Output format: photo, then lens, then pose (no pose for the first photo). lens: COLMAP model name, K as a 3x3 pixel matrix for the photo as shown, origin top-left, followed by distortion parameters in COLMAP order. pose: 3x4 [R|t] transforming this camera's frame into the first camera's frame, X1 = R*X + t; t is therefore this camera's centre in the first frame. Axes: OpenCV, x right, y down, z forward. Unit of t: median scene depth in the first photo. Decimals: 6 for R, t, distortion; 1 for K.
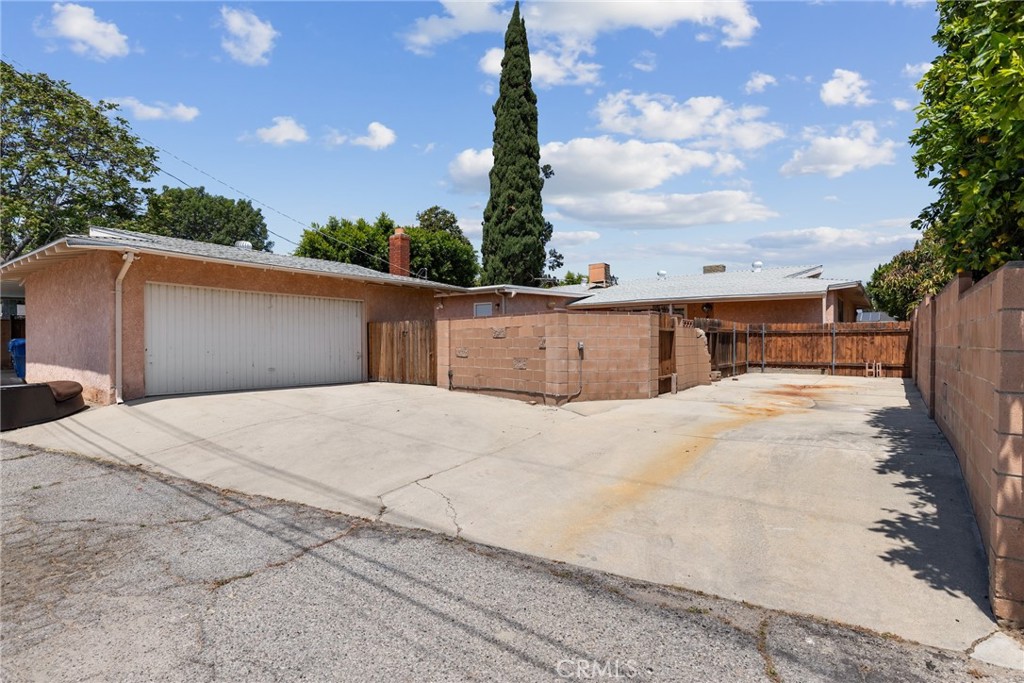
lens RADIAL K [[544.1, 0, 511.8], [0, 544.1, 341.8], [0, 0, 1]] dist [0.000712, 0.000060]
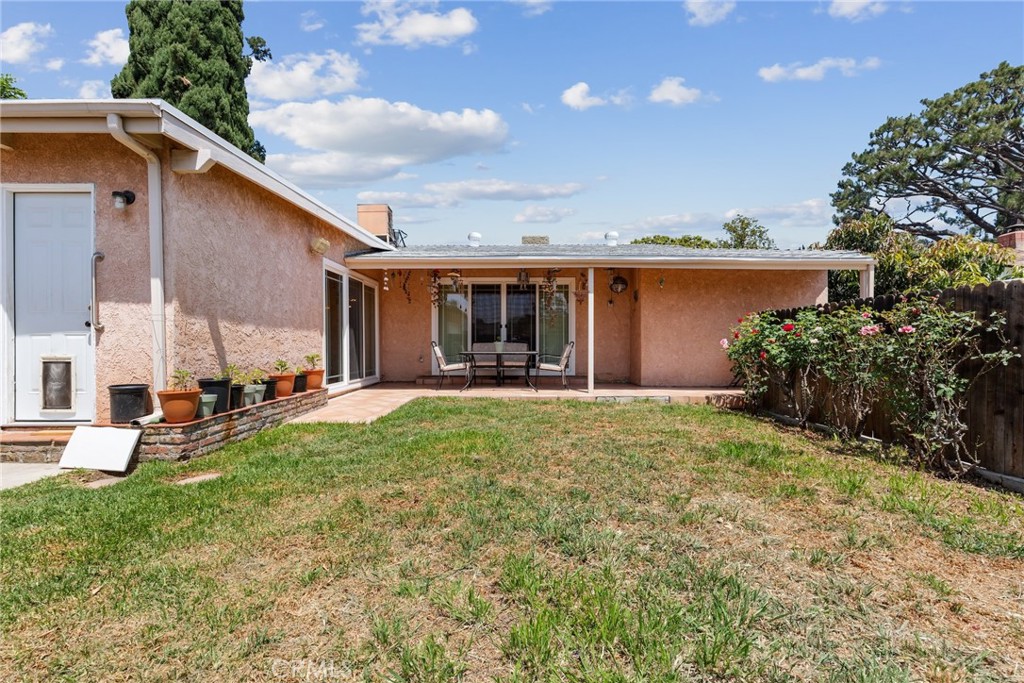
lens RADIAL K [[470.7, 0, 518.2], [0, 470.7, 344.6], [0, 0, 1]] dist [-0.022258, 0.002949]
pose [[0.807453, -0.011410, 0.589822, -0.004647], [0.015137, 0.999884, -0.001380, 0.000350], [-0.589738, 0.010043, 0.807532, 0.473006]]
